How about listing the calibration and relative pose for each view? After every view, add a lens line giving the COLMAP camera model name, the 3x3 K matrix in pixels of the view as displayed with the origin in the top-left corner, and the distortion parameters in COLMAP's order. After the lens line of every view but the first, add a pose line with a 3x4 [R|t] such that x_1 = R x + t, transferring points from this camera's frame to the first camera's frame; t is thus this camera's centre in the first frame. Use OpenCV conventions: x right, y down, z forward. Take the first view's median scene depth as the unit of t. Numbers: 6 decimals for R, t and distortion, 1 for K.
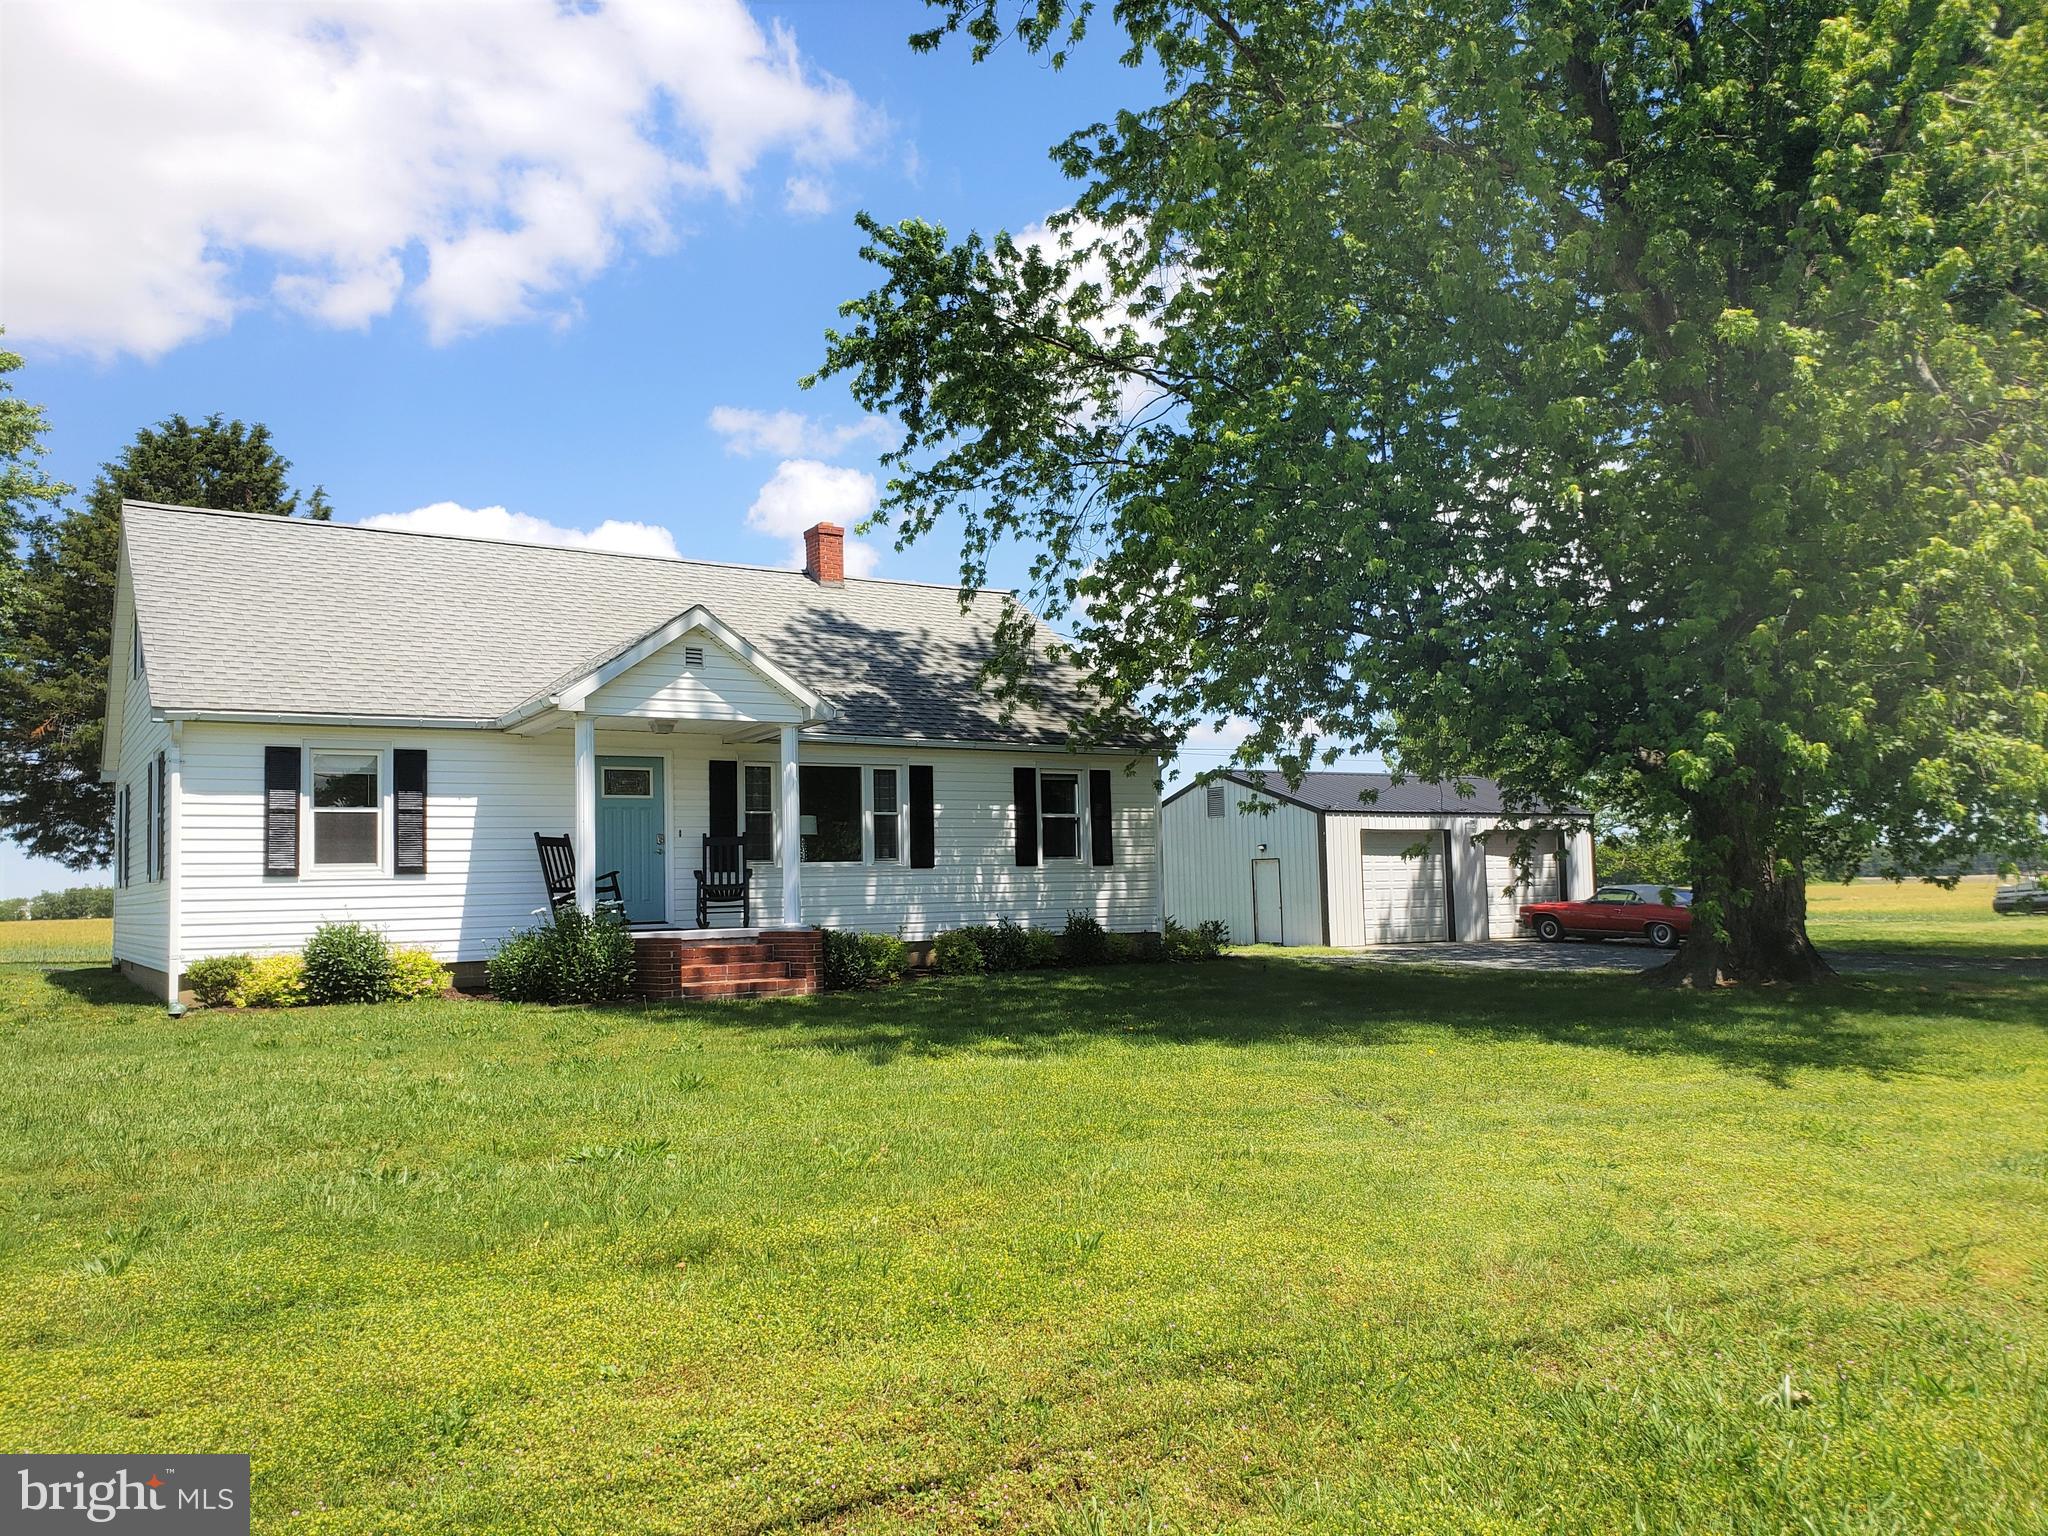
lens RADIAL K [[1543.2, 0, 1024.3], [0, 1543.2, 808.5], [0, 0, 1]] dist [-0.167544, -0.000099]
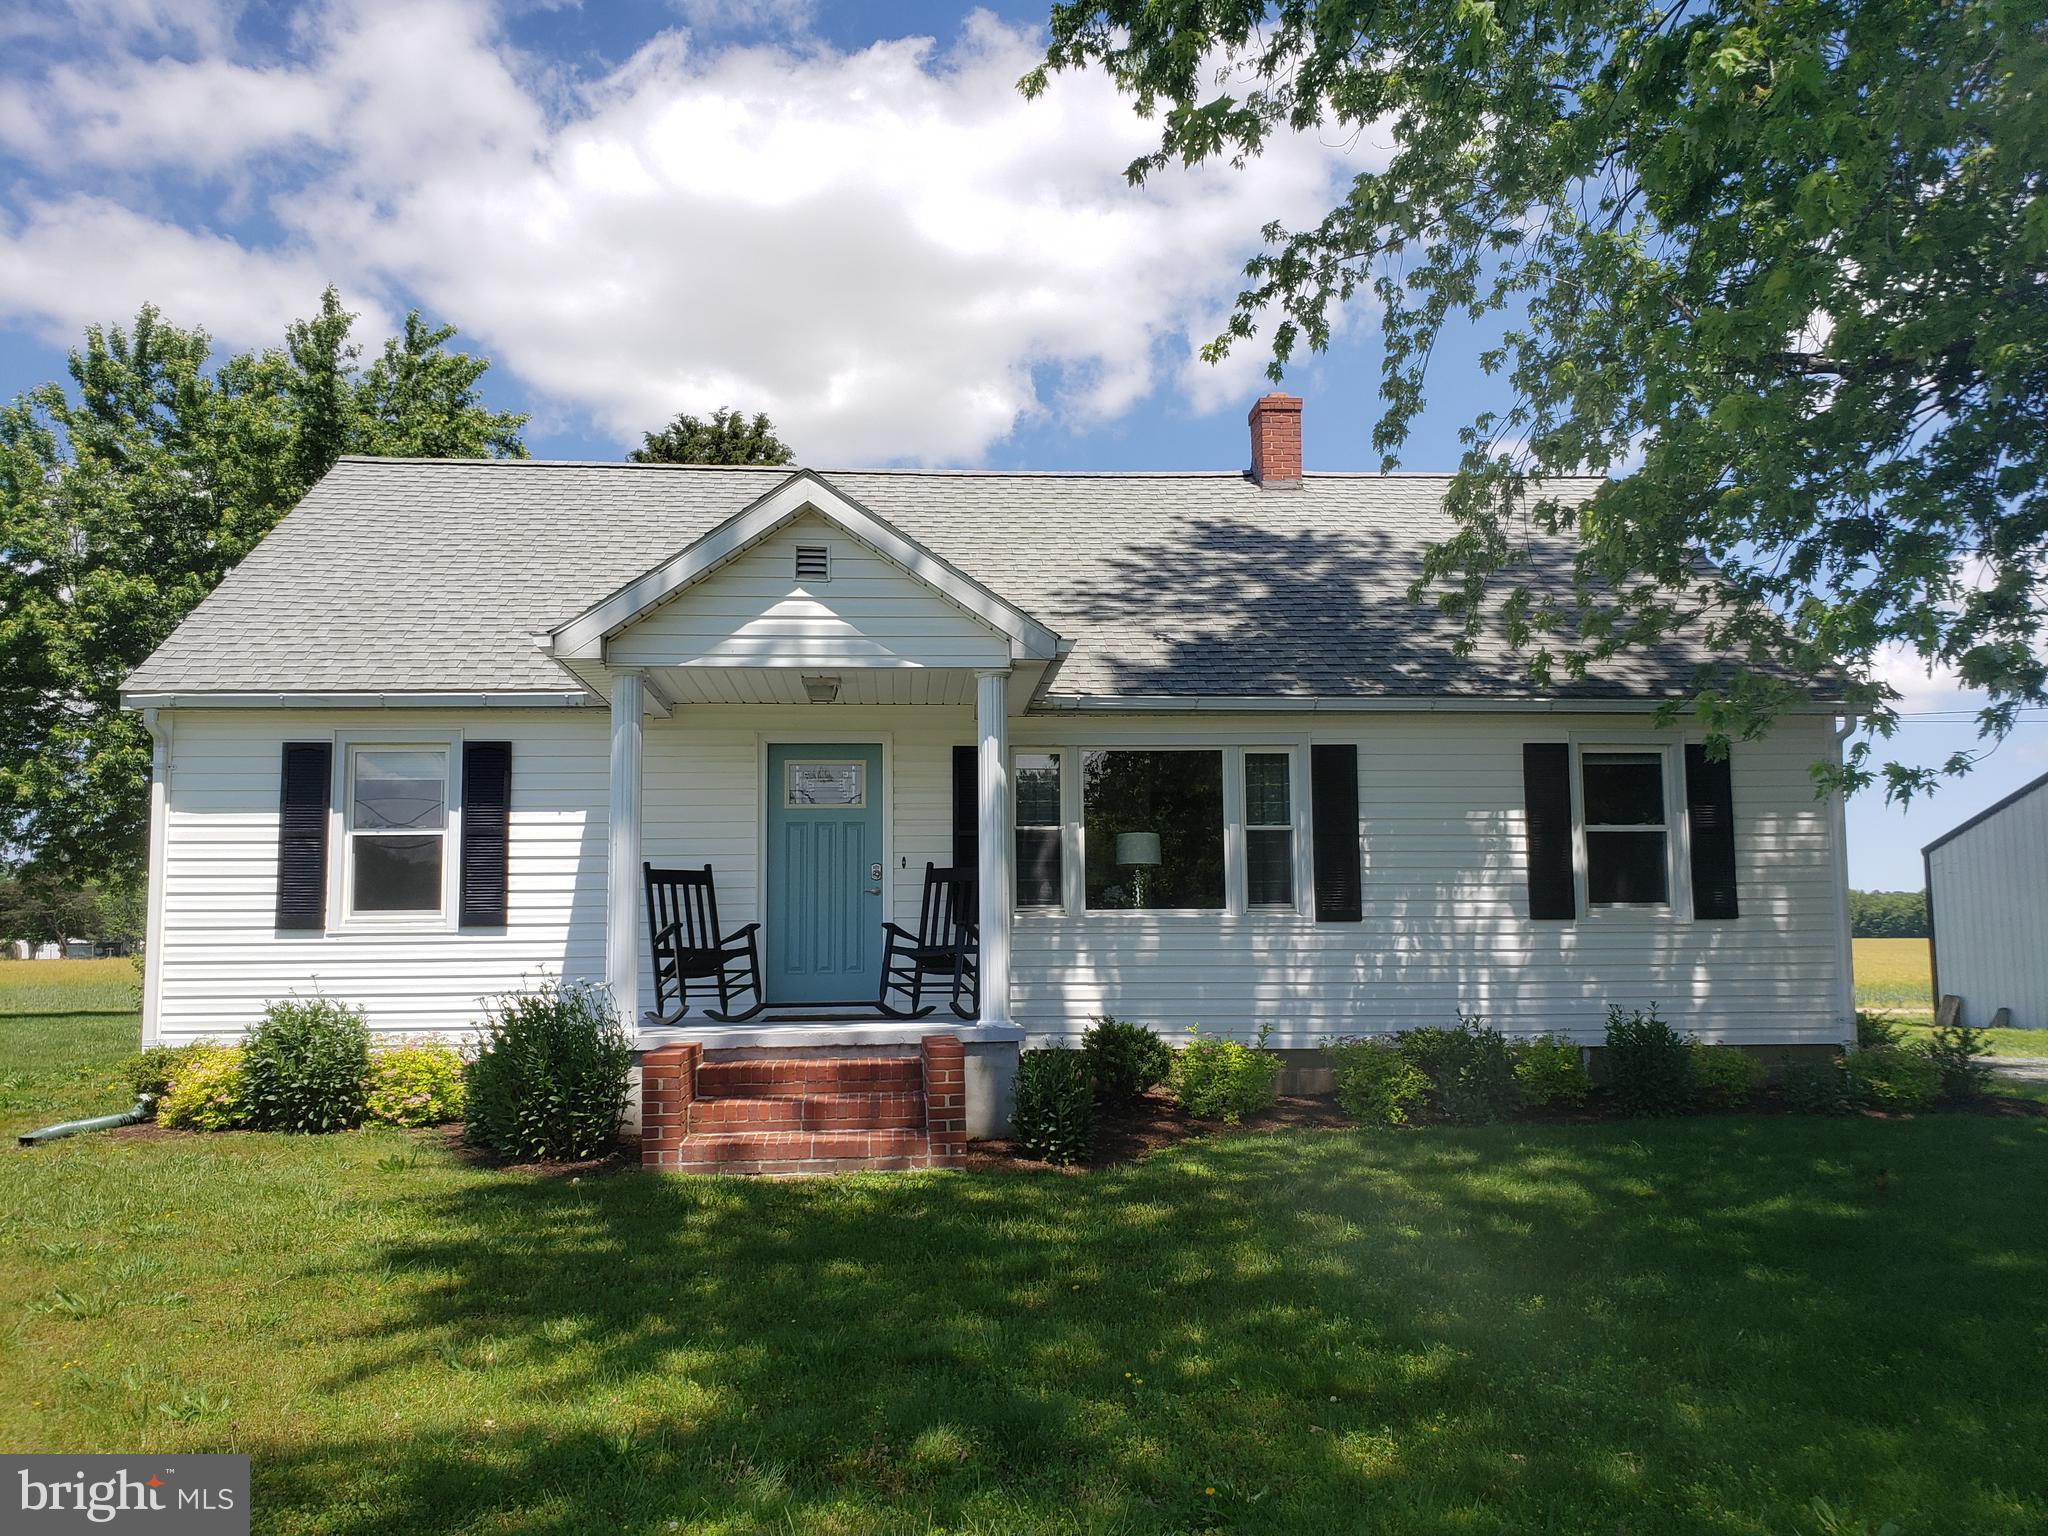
lens RADIAL K [[1475.7, 0, 1021.2], [0, 1475.7, 779.8], [0, 0, 1]] dist [0.007382, 0.000901]
pose [[0.854740, -0.034423, -0.517913, 0.124974], [0.012796, 0.998893, -0.045274, 0.009731], [0.518898, 0.032071, 0.854234, 0.484363]]
